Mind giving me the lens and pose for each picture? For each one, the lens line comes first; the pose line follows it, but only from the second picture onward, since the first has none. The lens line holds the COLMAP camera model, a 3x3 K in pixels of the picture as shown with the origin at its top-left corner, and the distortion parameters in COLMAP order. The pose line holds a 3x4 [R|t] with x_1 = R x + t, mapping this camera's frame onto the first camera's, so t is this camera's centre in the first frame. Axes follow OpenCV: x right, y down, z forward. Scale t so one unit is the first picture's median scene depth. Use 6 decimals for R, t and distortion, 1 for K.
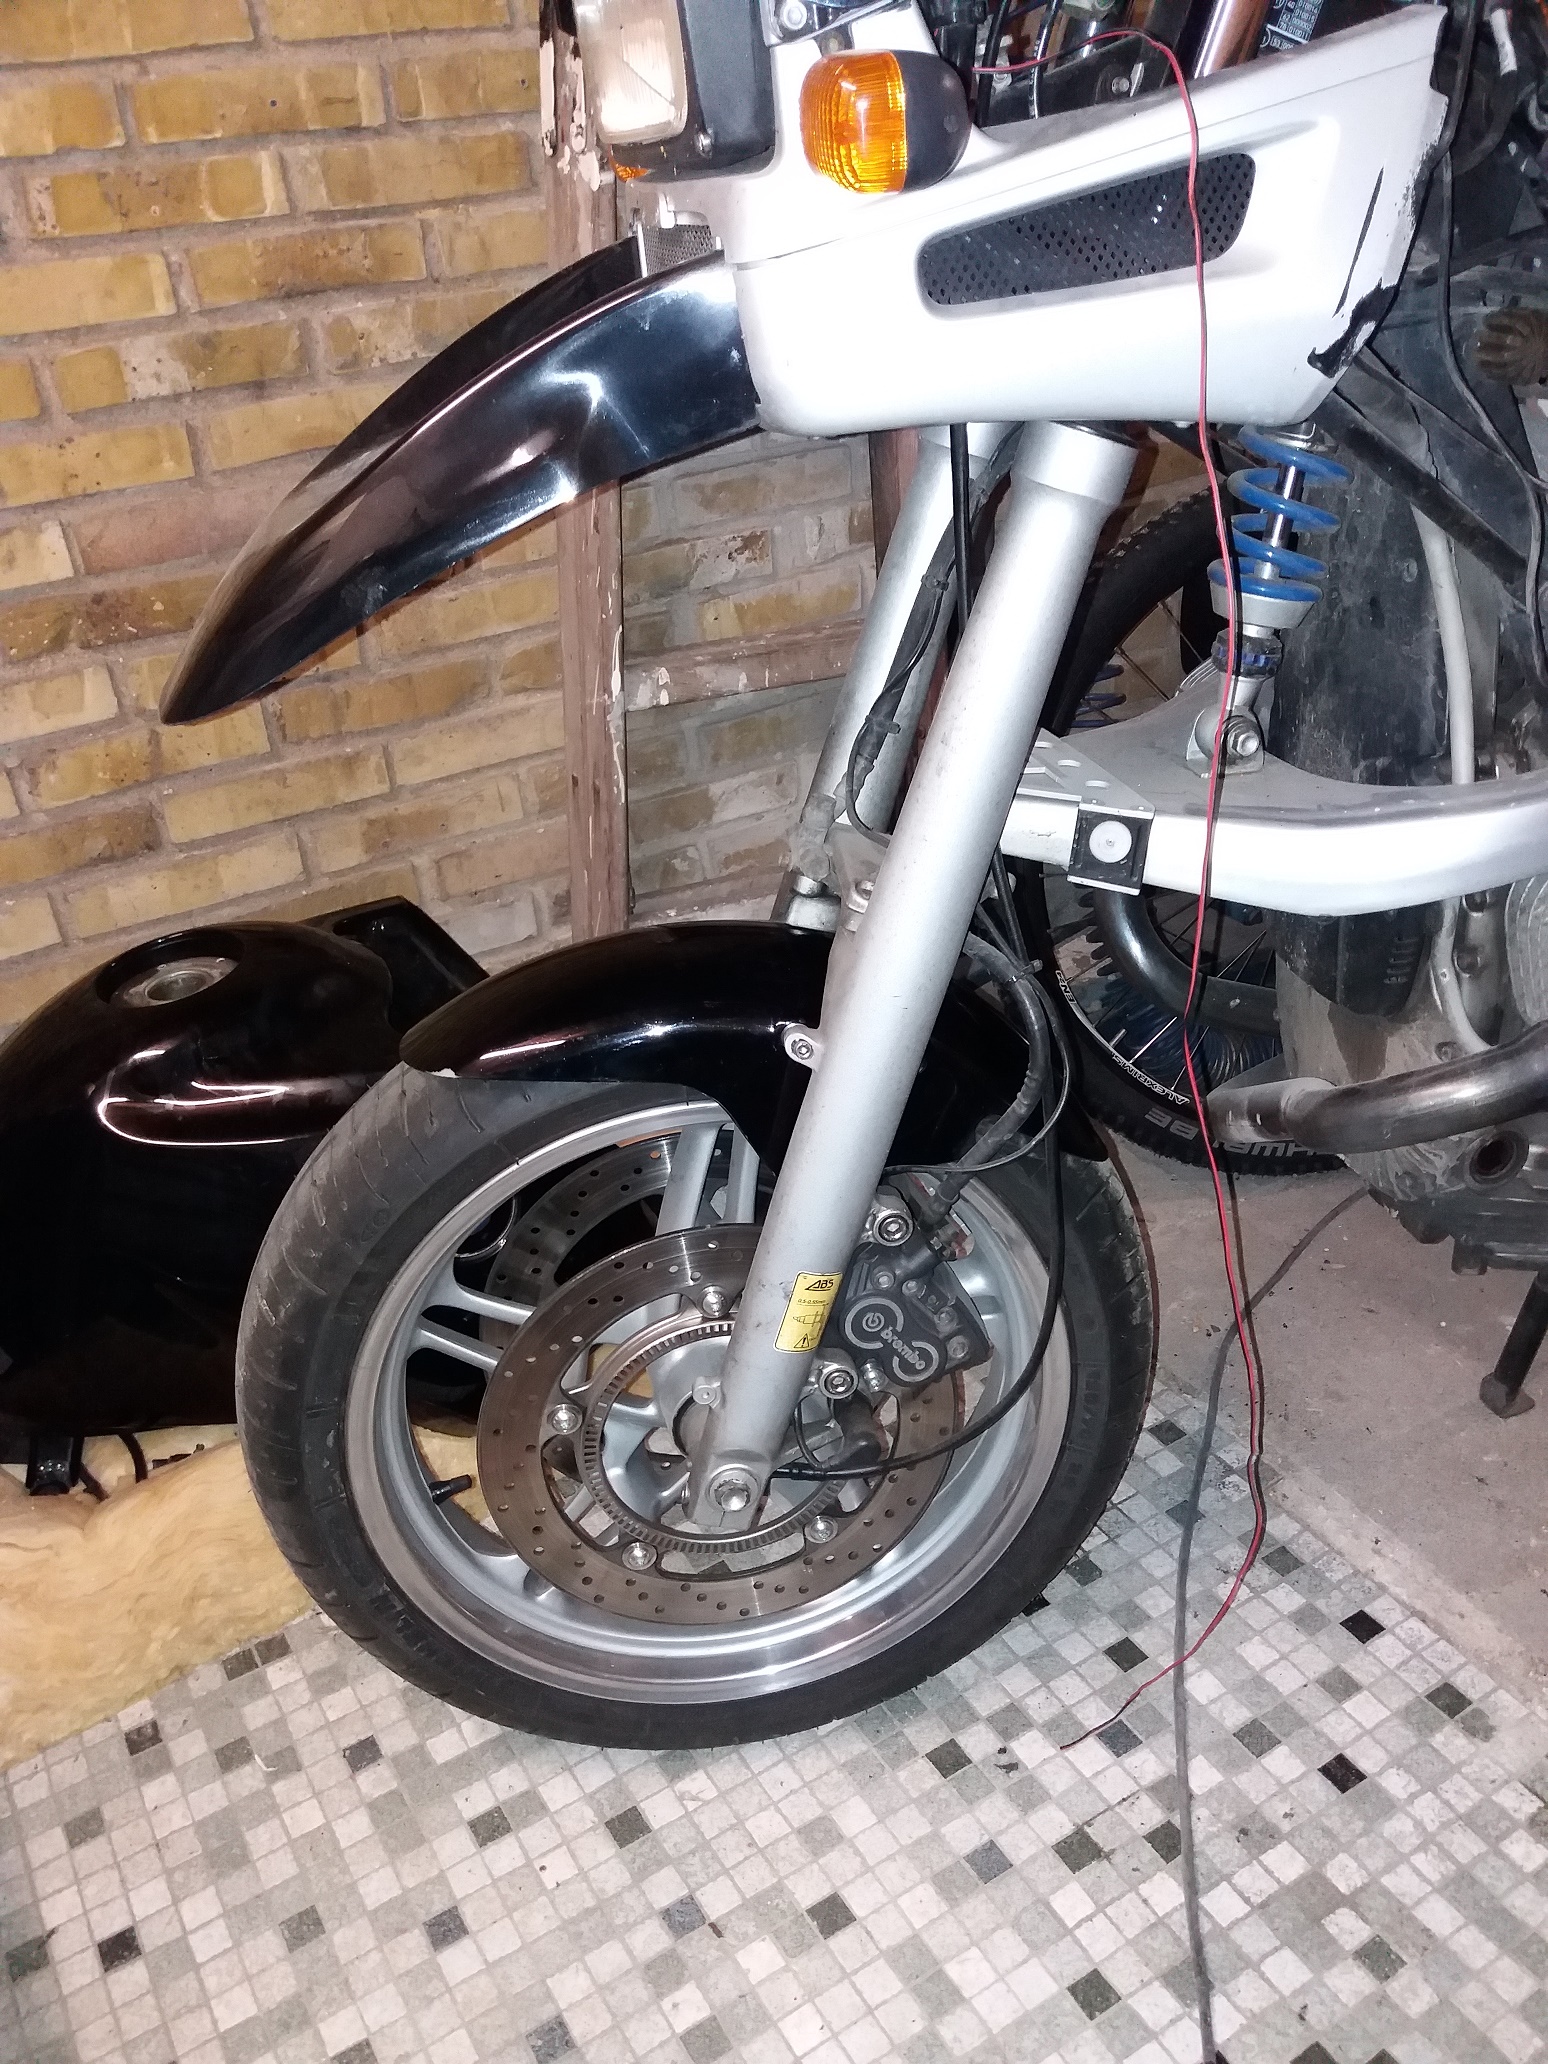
lens RADIAL K [[1687.4, 0, 780.7], [0, 1687.4, 1046.4], [0, 0, 1]] dist [0.029615, -0.001034]
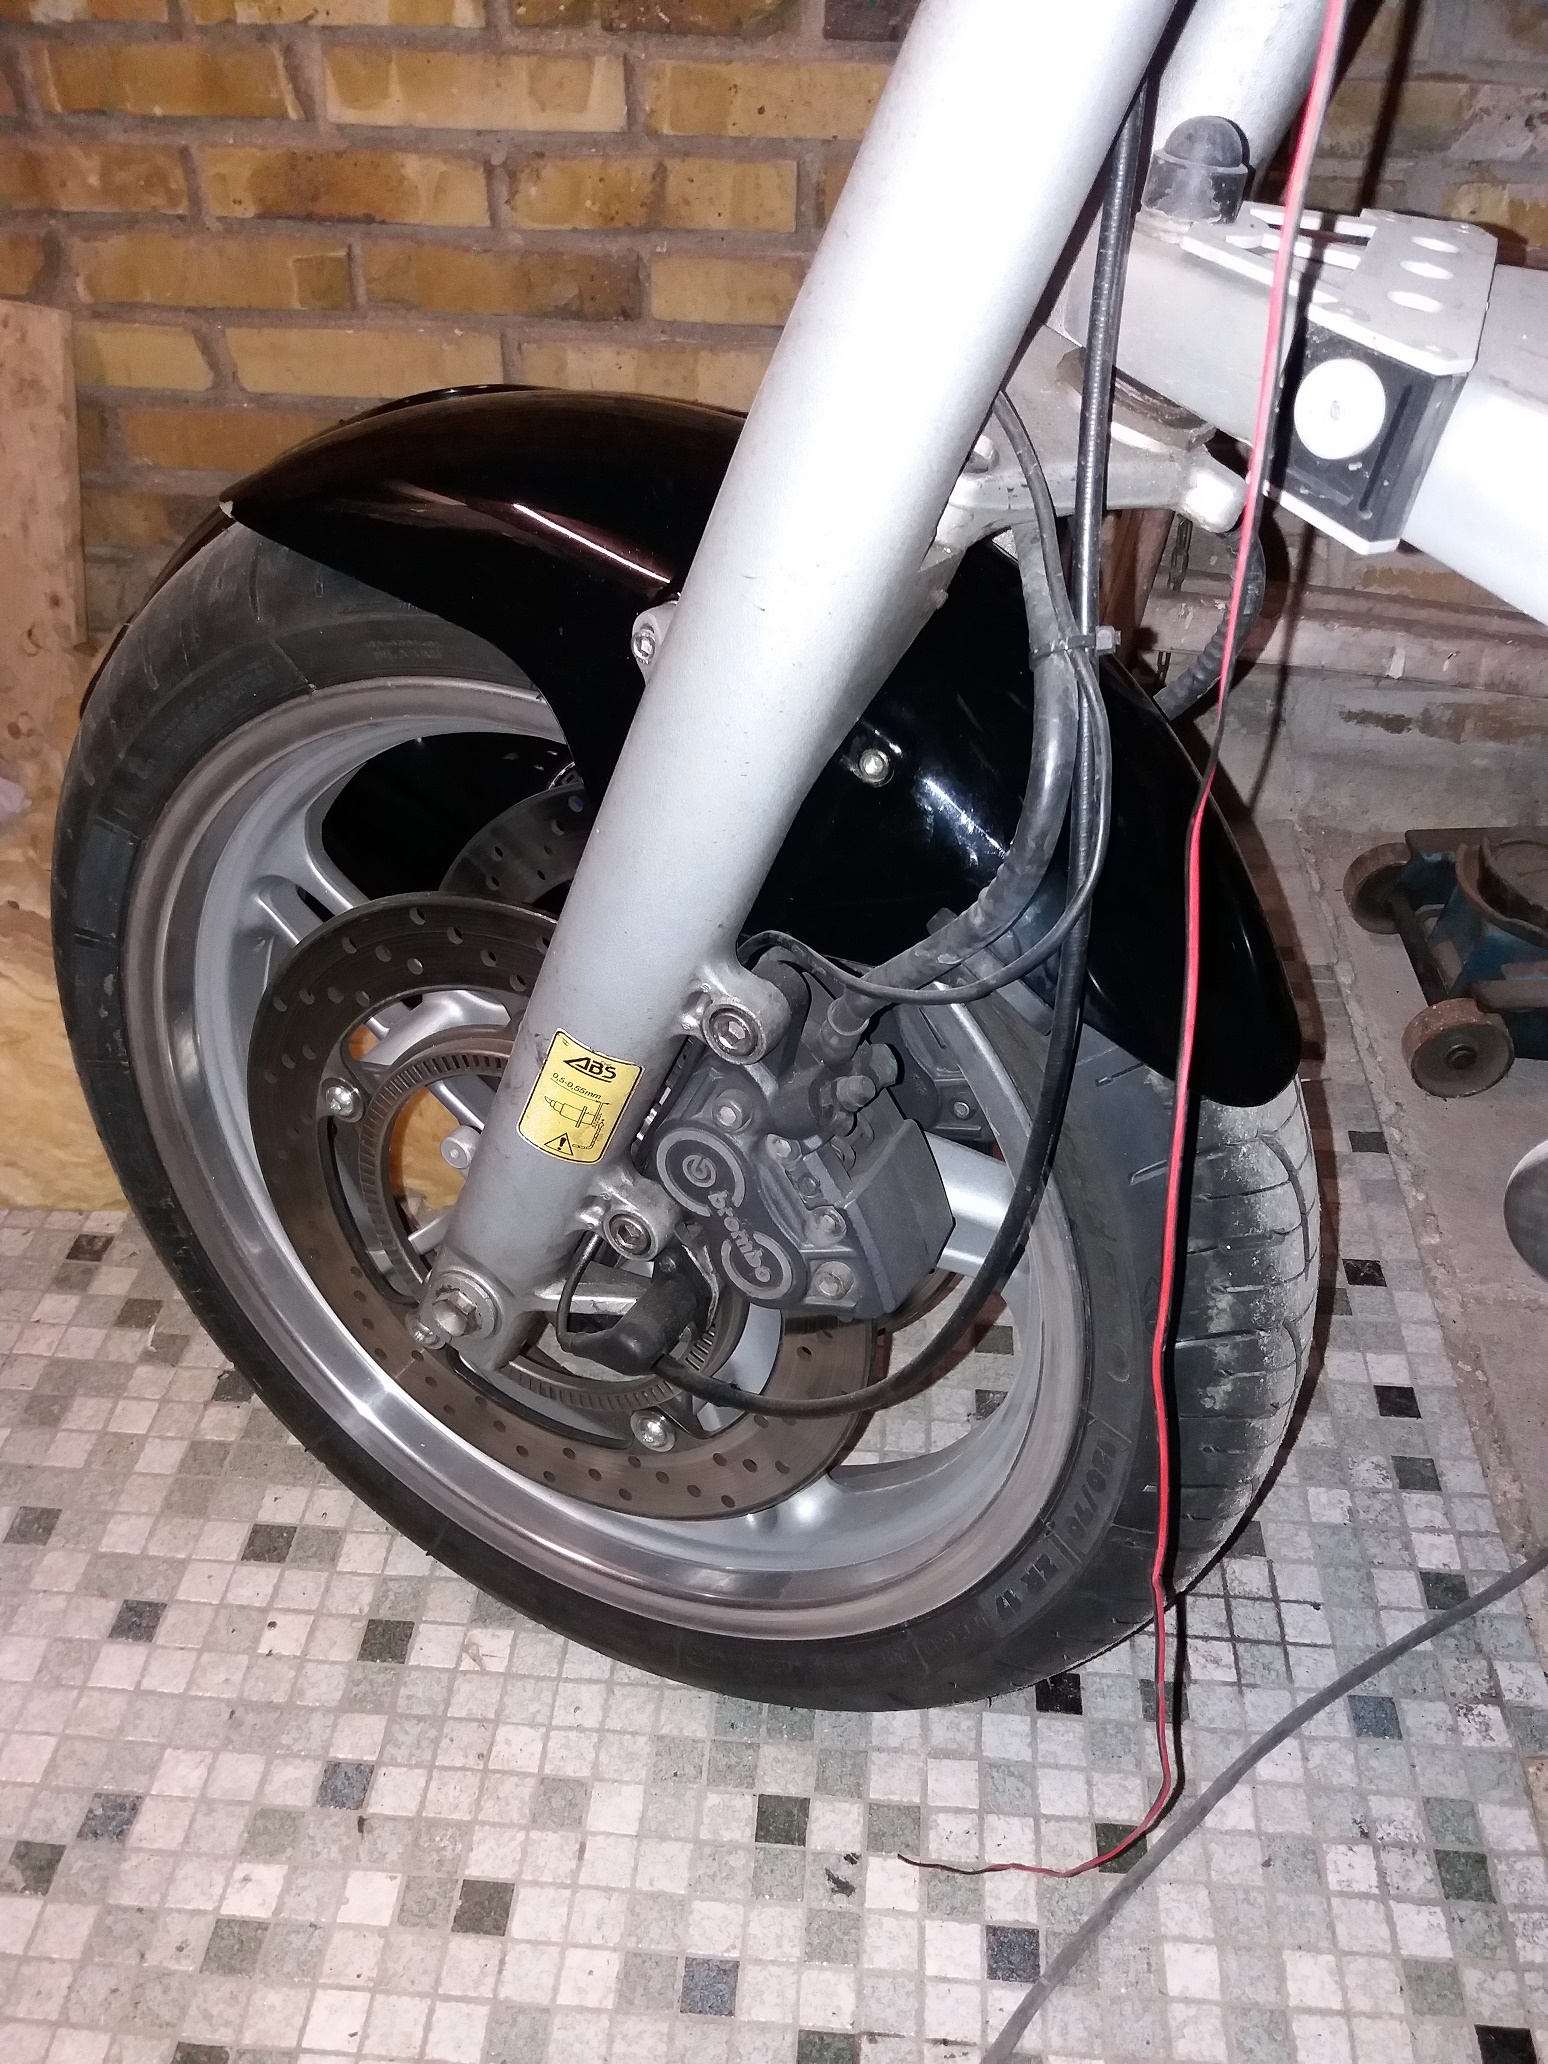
lens RADIAL K [[1741.8, 0, 774.0], [0, 1741.8, 1032.0], [0, 0, 1]] dist [0.014296, -0.011671]
pose [[0.815439, 0.412699, -0.405881, 0.250711], [-0.350342, 0.910057, 0.221488, -0.020194], [0.460783, -0.038412, 0.886681, 0.393980]]
